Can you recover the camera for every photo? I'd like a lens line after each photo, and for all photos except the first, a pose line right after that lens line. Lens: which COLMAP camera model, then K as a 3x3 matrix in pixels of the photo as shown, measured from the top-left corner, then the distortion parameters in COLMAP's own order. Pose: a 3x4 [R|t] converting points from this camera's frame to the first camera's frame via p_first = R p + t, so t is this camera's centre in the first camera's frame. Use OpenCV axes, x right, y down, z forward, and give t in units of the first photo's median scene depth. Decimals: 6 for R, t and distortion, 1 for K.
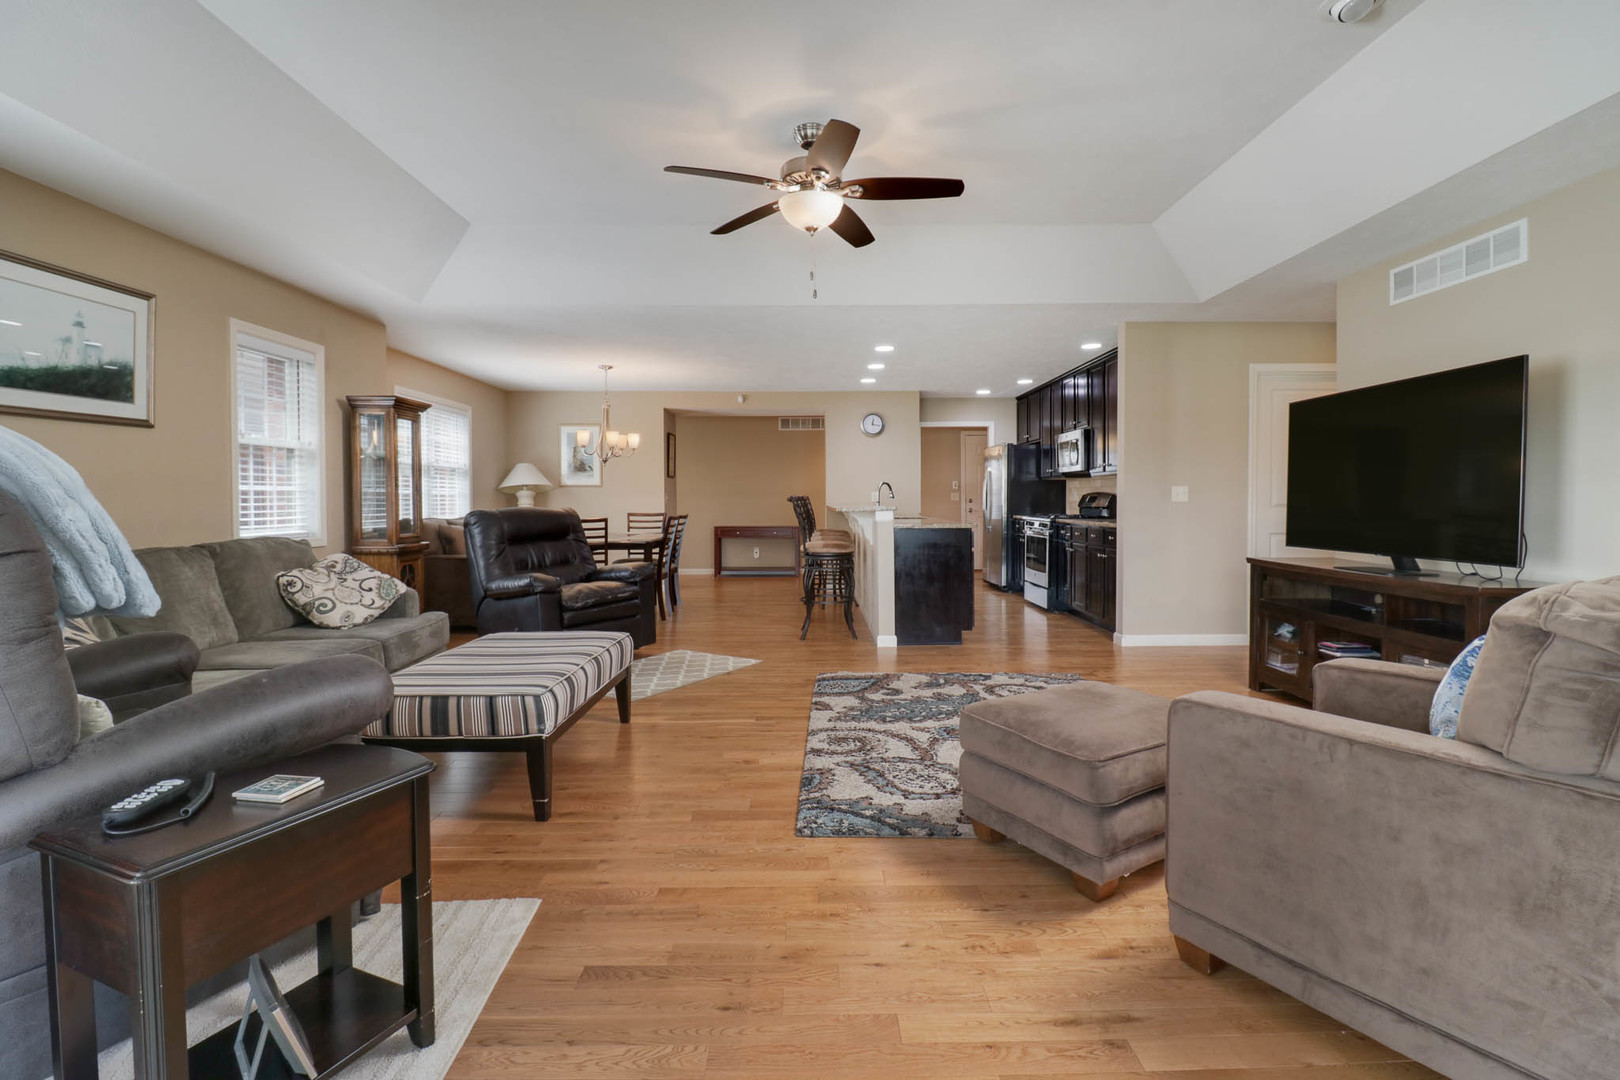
lens RADIAL K [[772.0, 0, 824.2], [0, 772.0, 539.2], [0, 0, 1]] dist [0.019697, -0.011210]
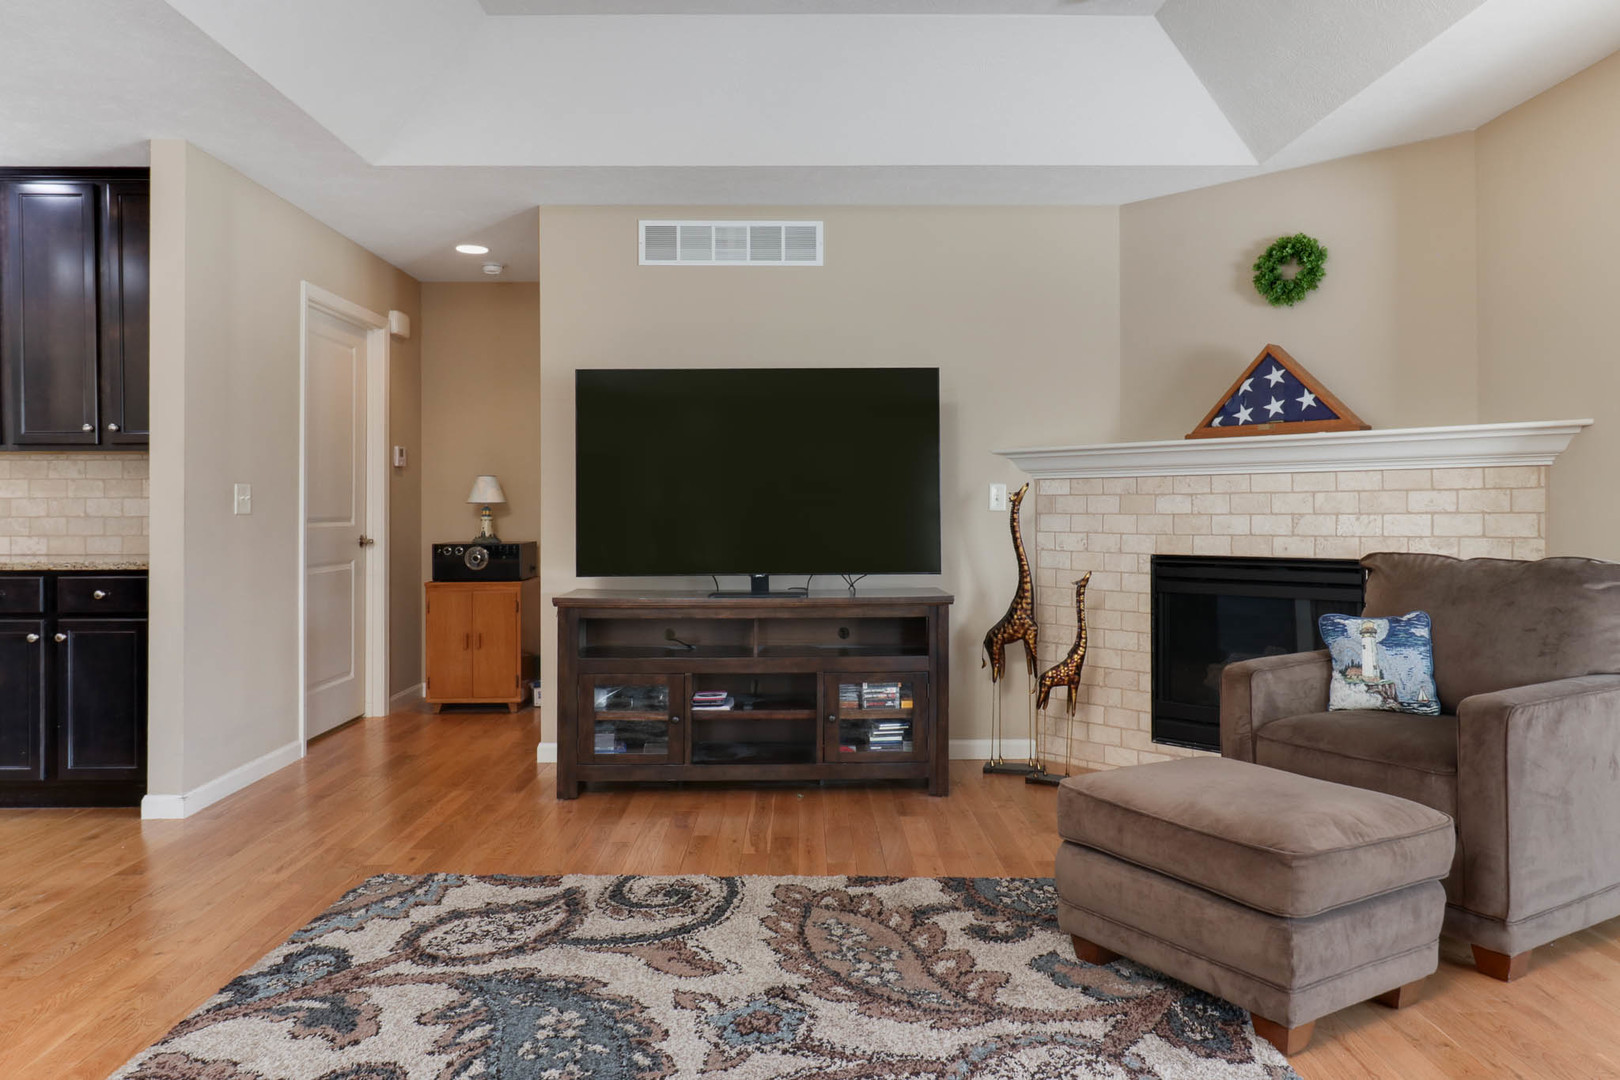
lens RADIAL K [[1113.4, 0, 810.0], [0, 1113.4, 540.0], [0, 0, 1]] dist [-0.001163, -0.001677]
pose [[0.002832, -0.036043, 0.999346, -0.472912], [0.052738, 0.997965, 0.035844, -0.057008], [-0.998604, 0.052602, 0.004727, 0.938286]]
